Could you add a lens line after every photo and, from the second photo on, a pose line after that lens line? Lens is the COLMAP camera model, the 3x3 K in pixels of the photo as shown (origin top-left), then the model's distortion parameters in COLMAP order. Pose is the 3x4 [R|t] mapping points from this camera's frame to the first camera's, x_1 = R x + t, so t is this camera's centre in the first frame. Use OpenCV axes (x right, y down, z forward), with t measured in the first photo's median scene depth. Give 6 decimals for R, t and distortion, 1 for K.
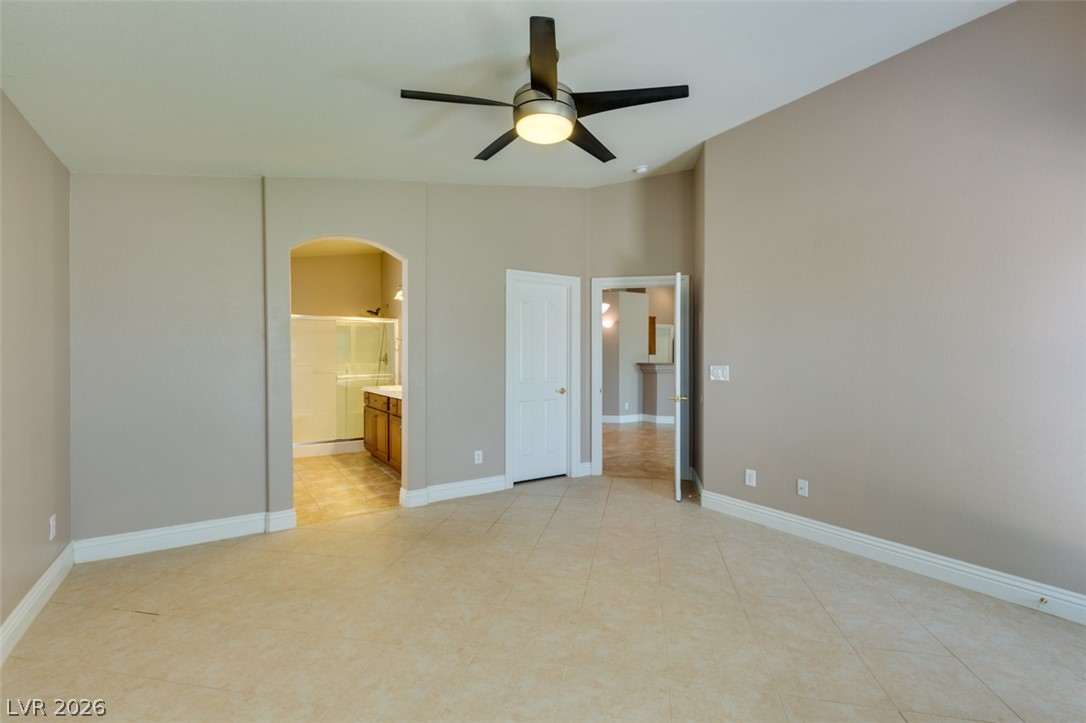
lens RADIAL K [[489.6, 0, 541.4], [0, 489.6, 357.6], [0, 0, 1]] dist [0.005334, -0.000889]
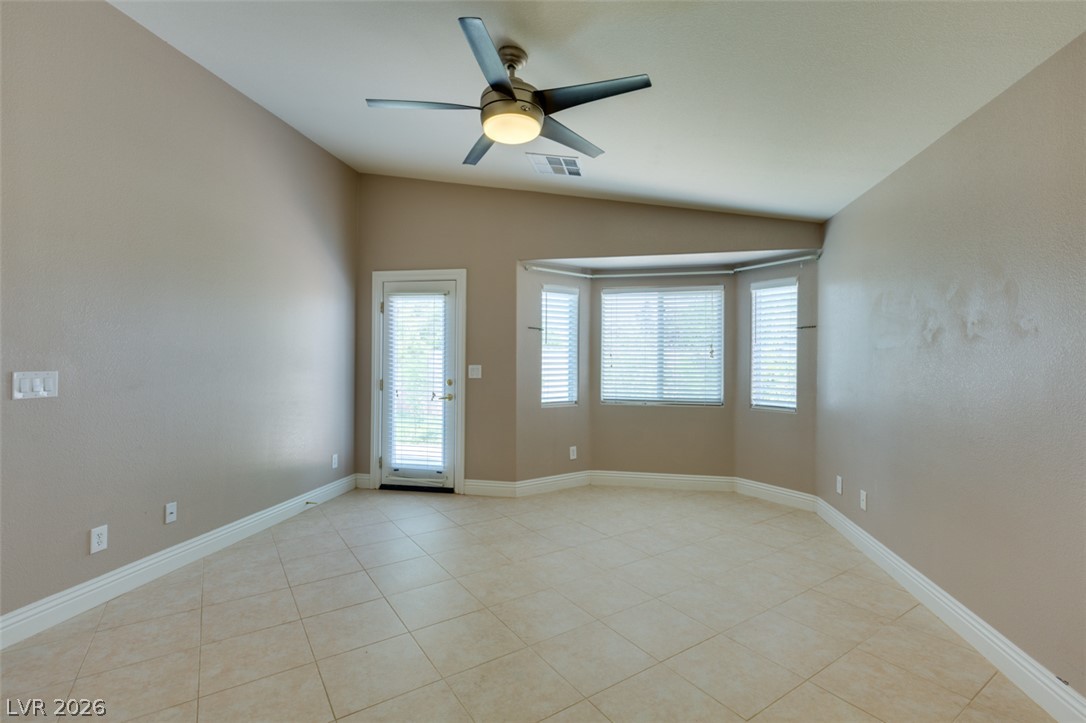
lens RADIAL K [[487.8, 0, 543.0], [0, 487.8, 361.5], [0, 0, 1]] dist [0.003426, 0.000000]
pose [[-0.716240, -0.008436, 0.697803, -0.607625], [-0.006098, 0.999964, 0.005830, -0.002091], [-0.697827, -0.000079, -0.716266, 1.388904]]
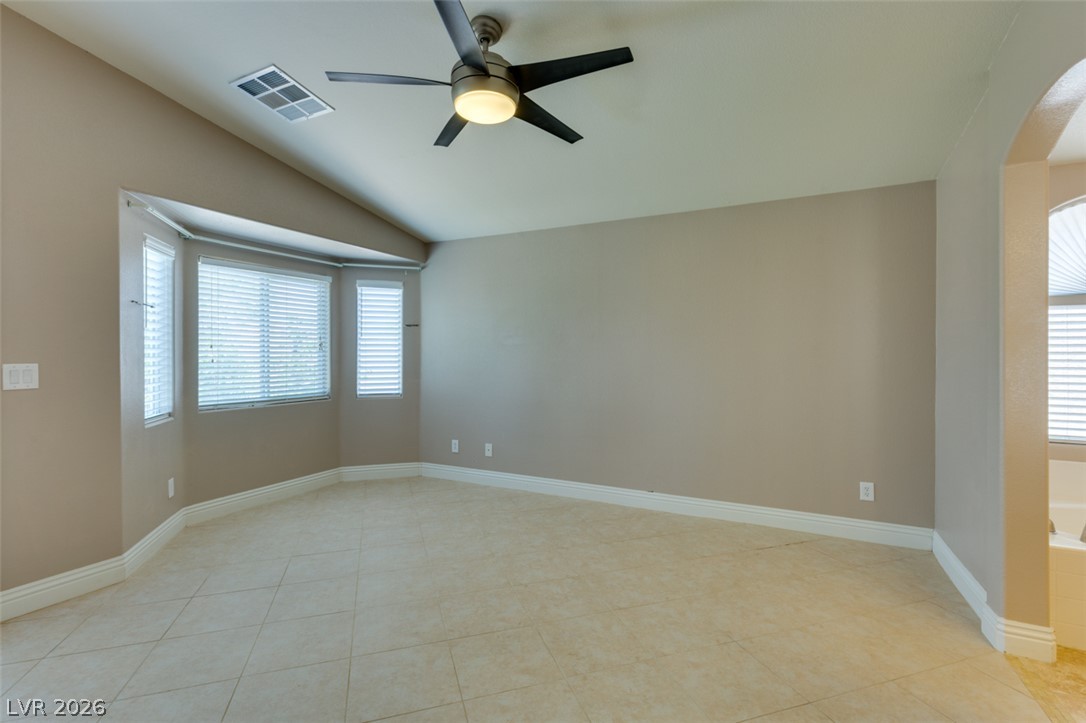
lens RADIAL K [[489.6, 0, 541.4], [0, 489.6, 357.6], [0, 0, 1]] dist [0.005334, -0.000889]
pose [[-0.865915, -0.000277, -0.500192, 0.317842], [-0.004607, 0.999962, 0.007421, 0.000297], [0.500171, 0.008731, -0.865883, 1.558579]]
